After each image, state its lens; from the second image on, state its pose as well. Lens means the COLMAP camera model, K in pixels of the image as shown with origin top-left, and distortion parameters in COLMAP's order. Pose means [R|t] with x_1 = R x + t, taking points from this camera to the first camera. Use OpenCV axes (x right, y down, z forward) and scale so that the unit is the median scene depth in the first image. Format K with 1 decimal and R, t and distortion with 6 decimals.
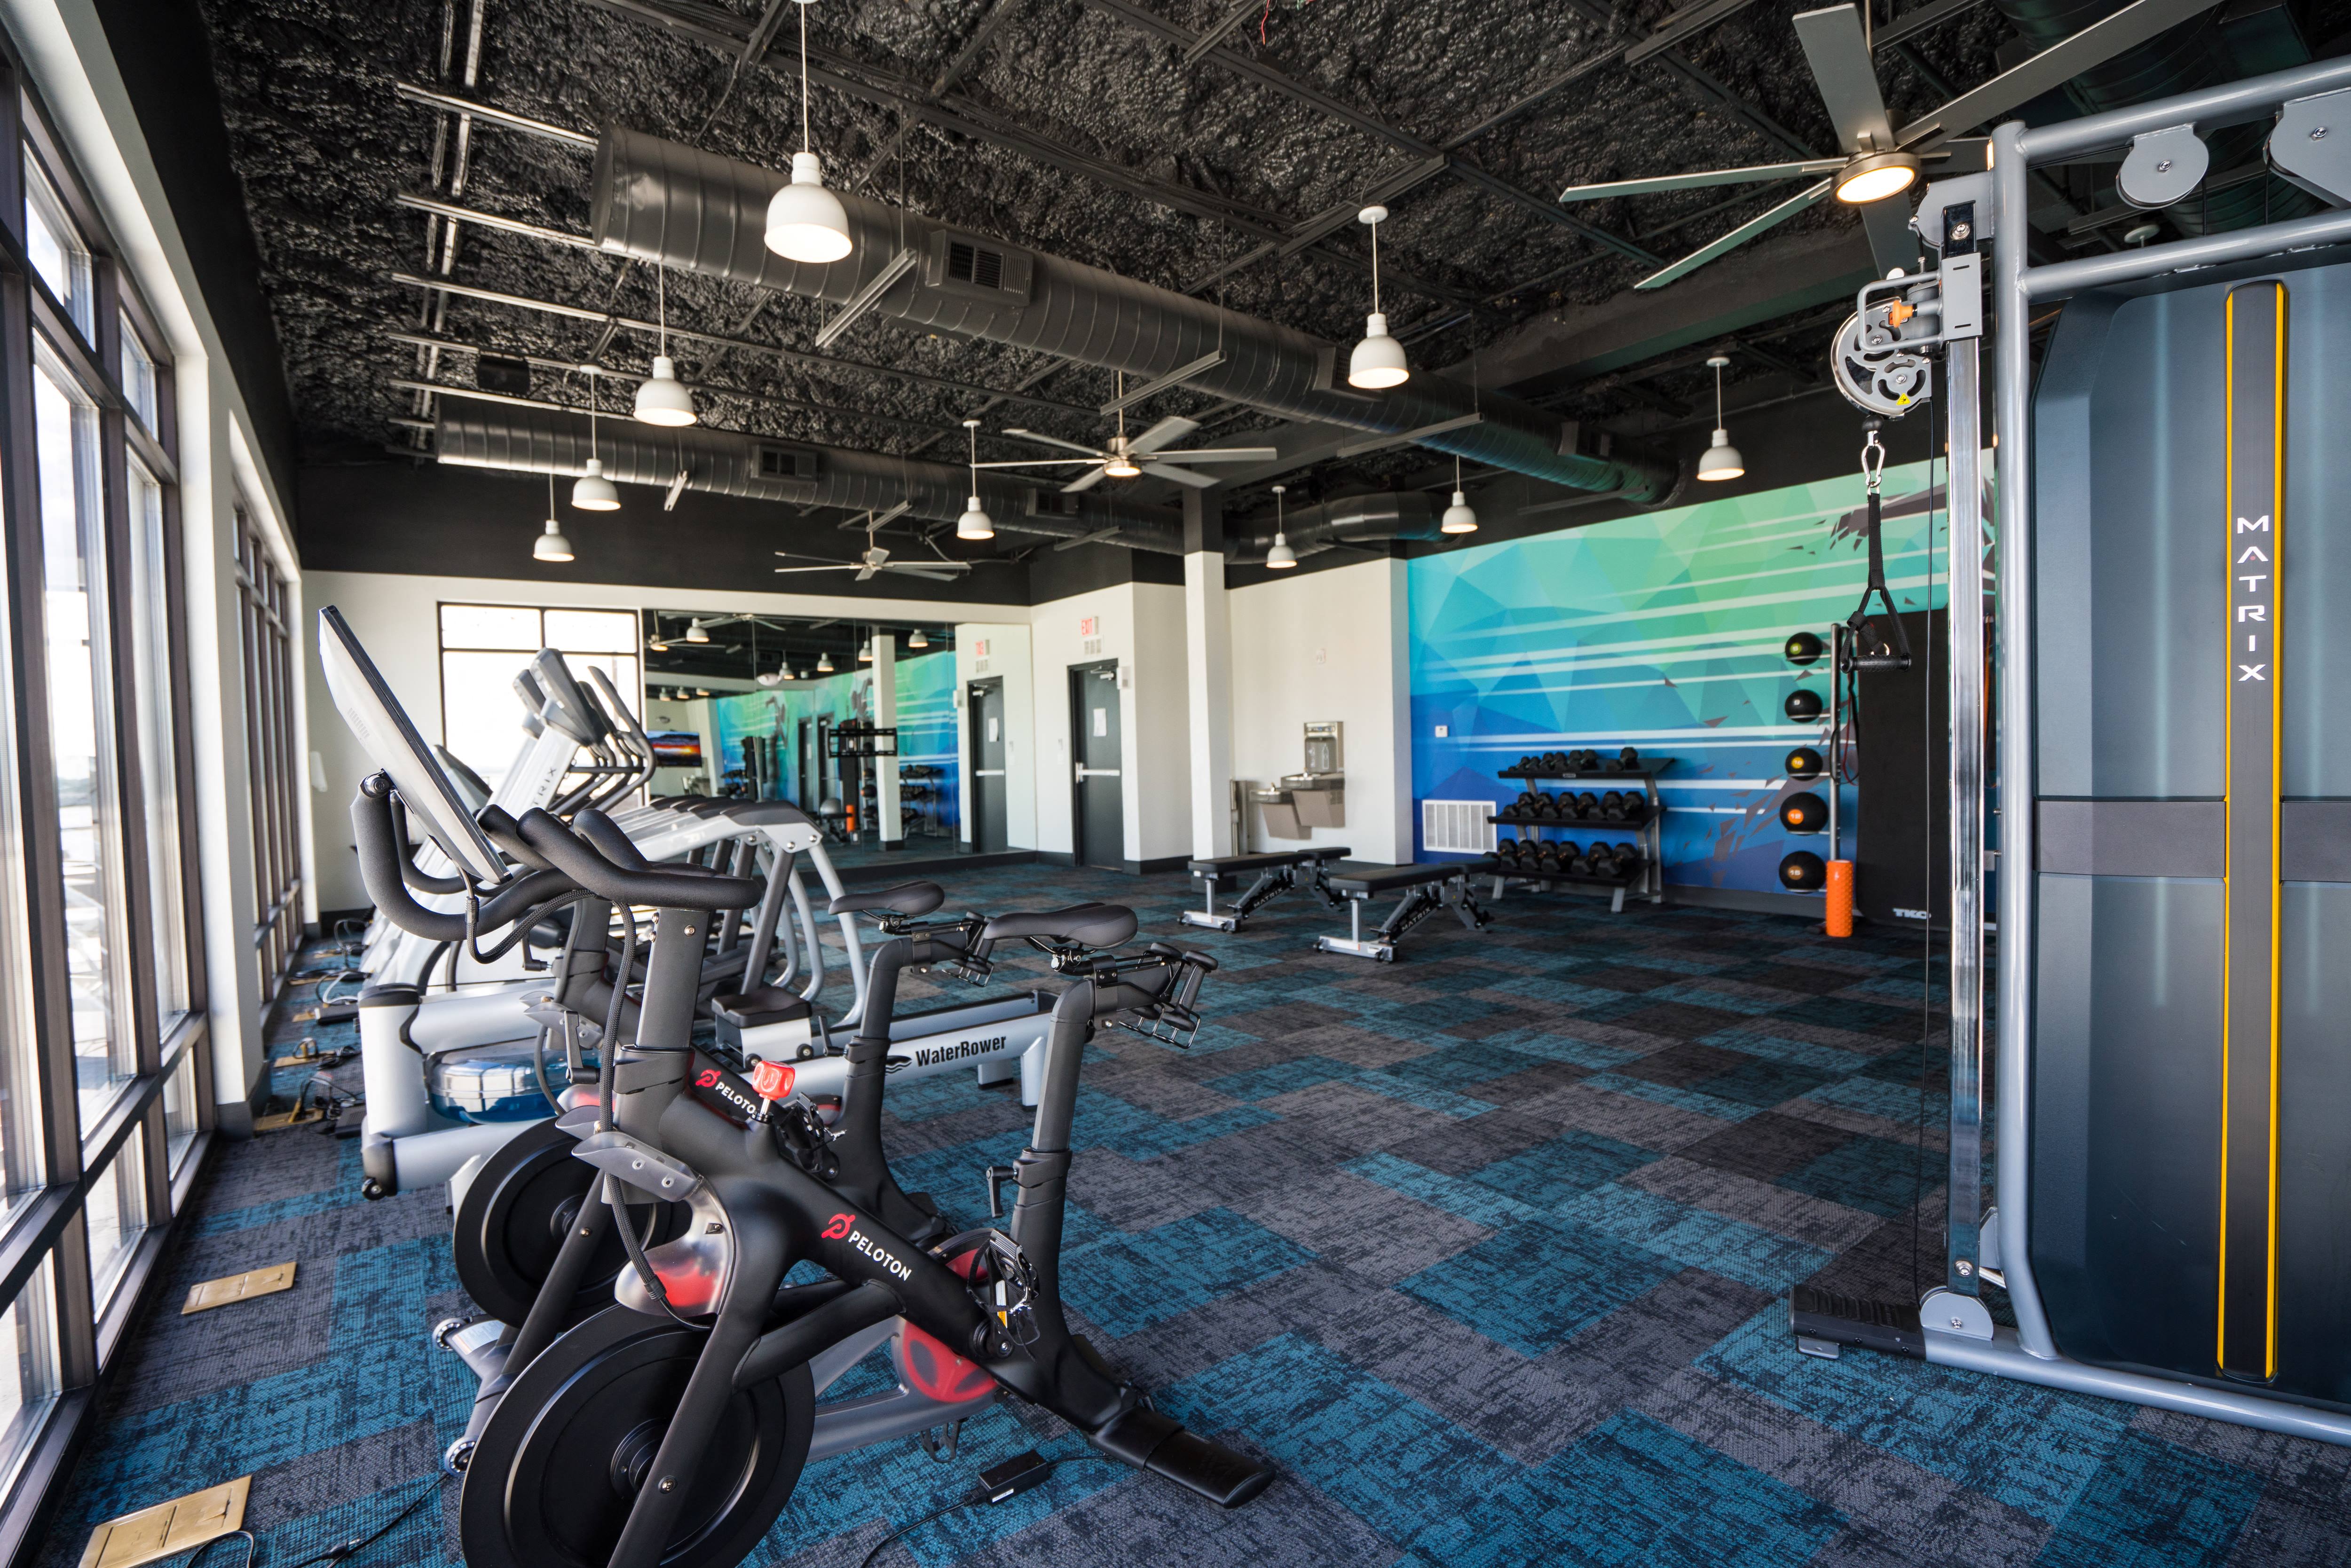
lens RADIAL K [[1231.5, 0, 1175.5], [0, 1231.5, 784.0], [0, 0, 1]] dist [-0.054688, 0.032976]
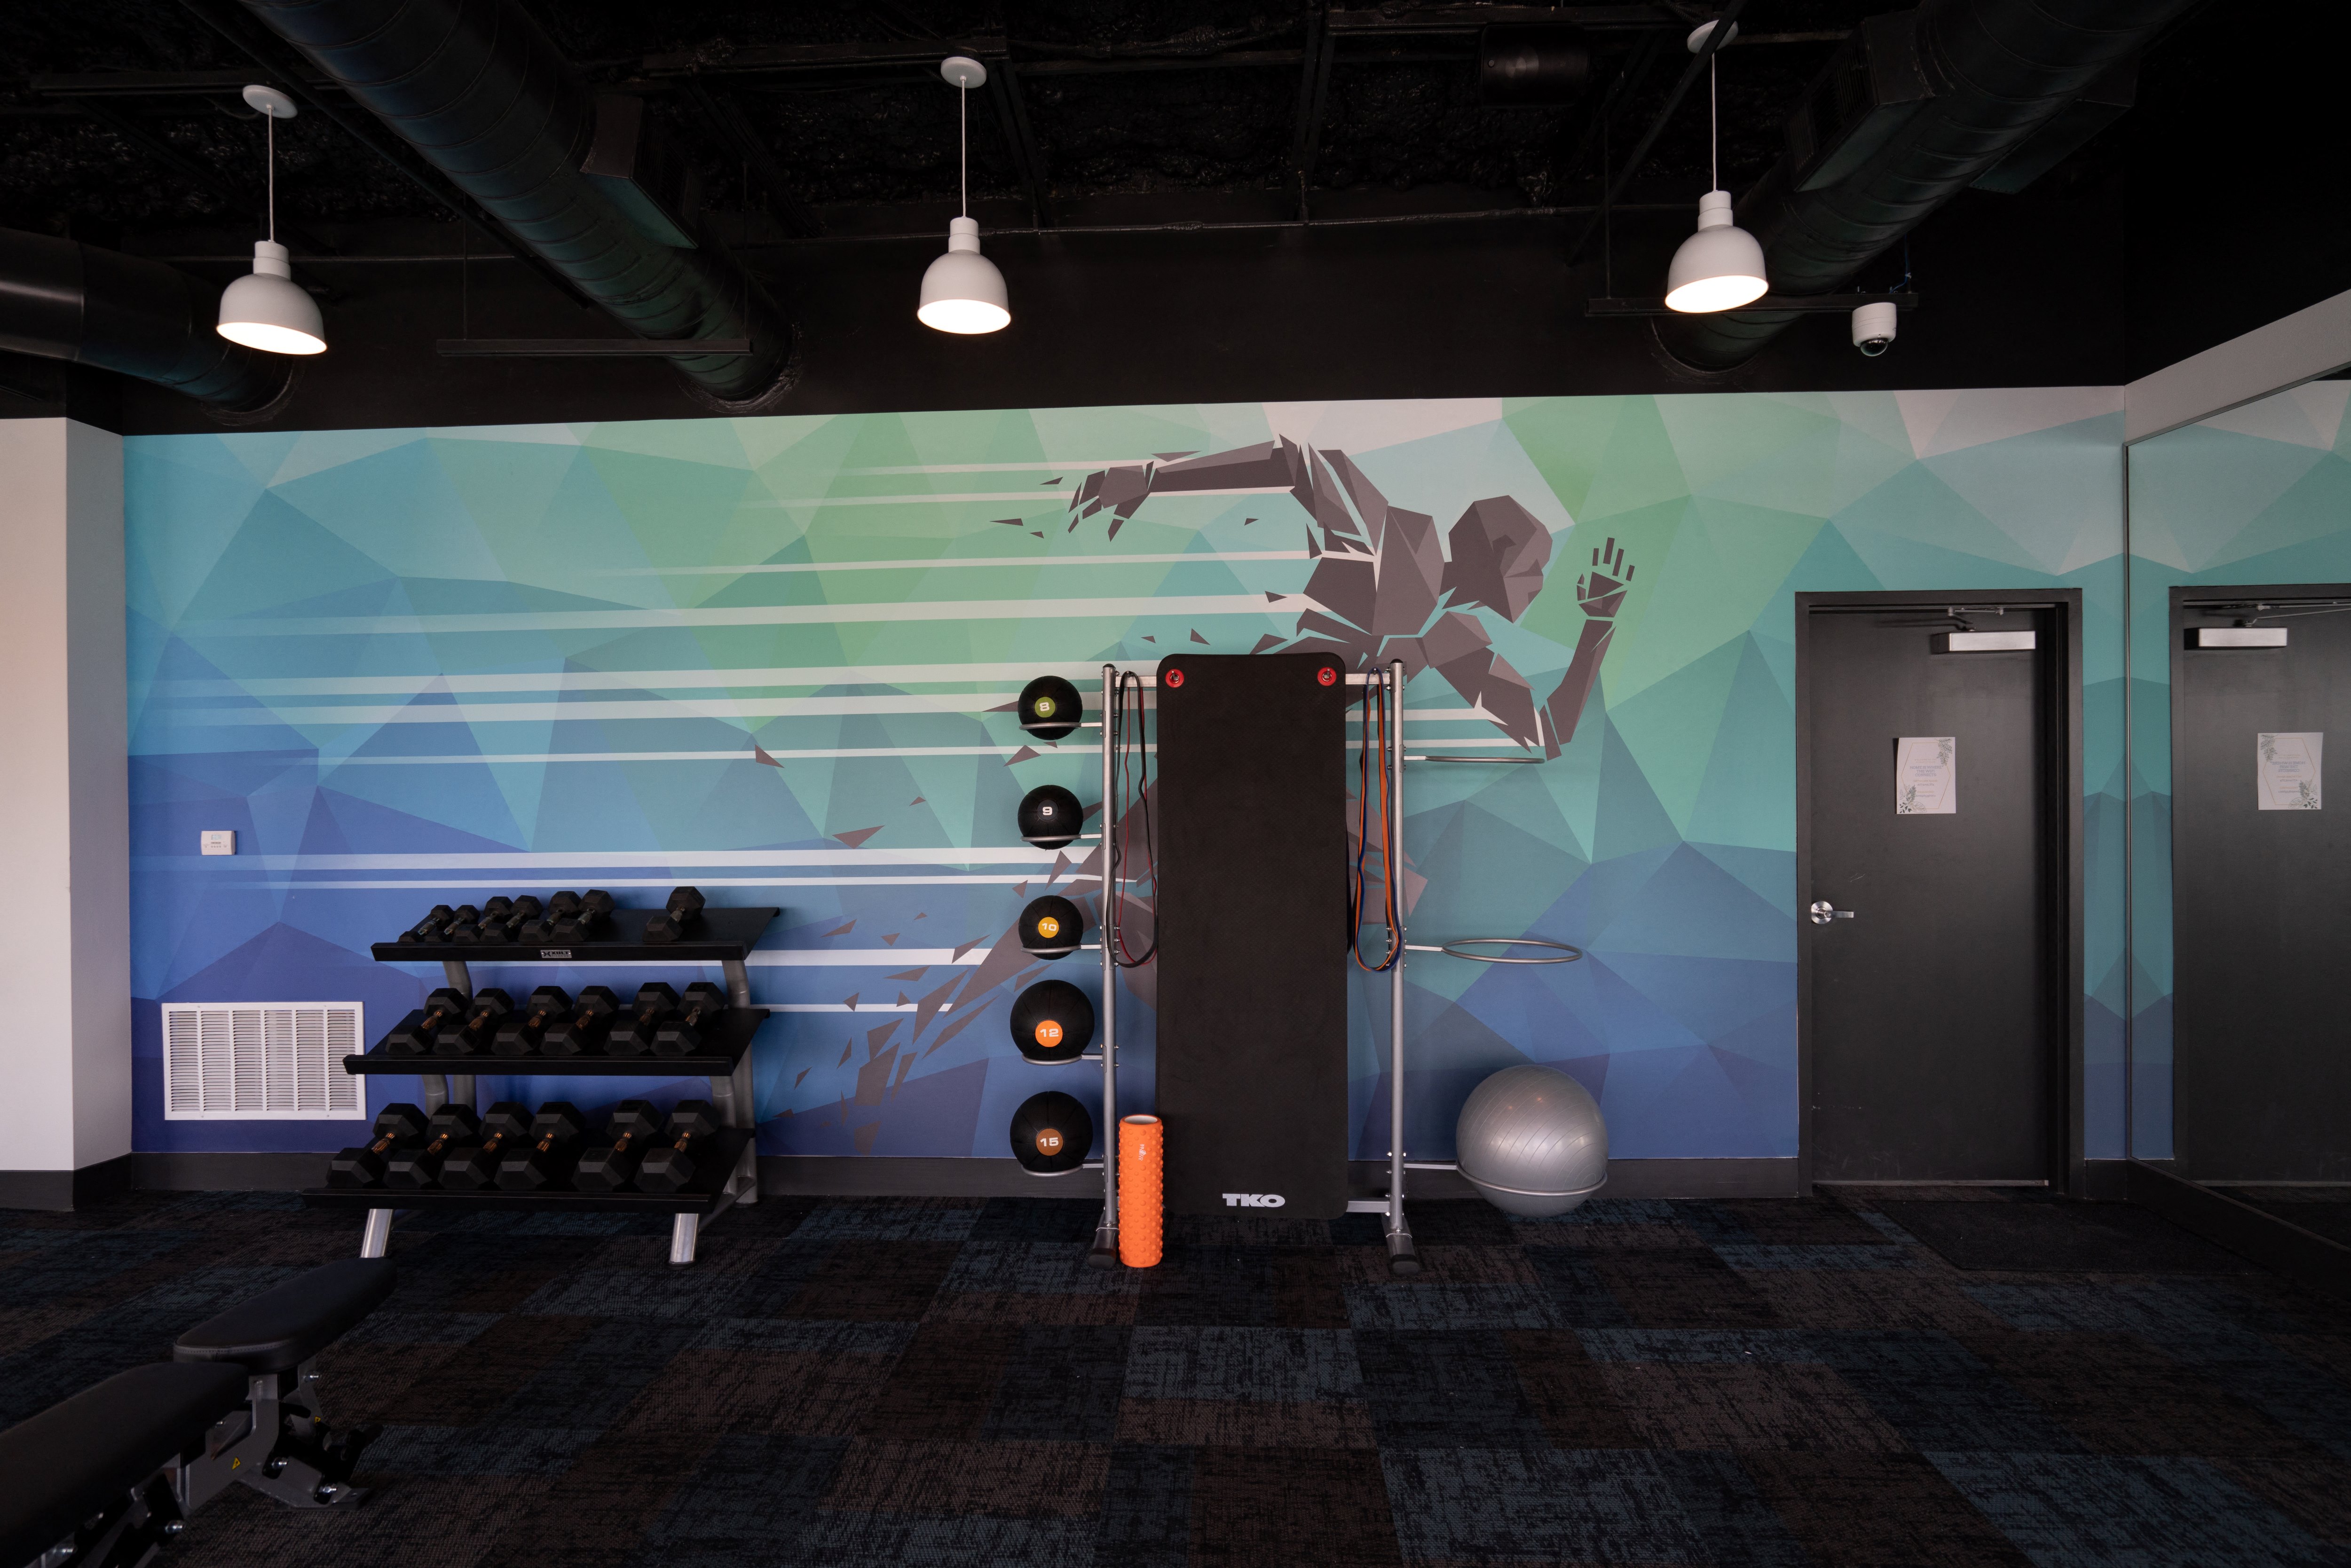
lens RADIAL K [[1231.5, 0, 1175.5], [0, 1231.5, 784.0], [0, 0, 1]] dist [-0.054688, 0.032976]
pose [[0.646517, 0.015371, 0.762745, 0.128688], [0.012024, 0.999468, -0.030333, -0.054292], [-0.762805, 0.028782, 0.645988, 0.543844]]
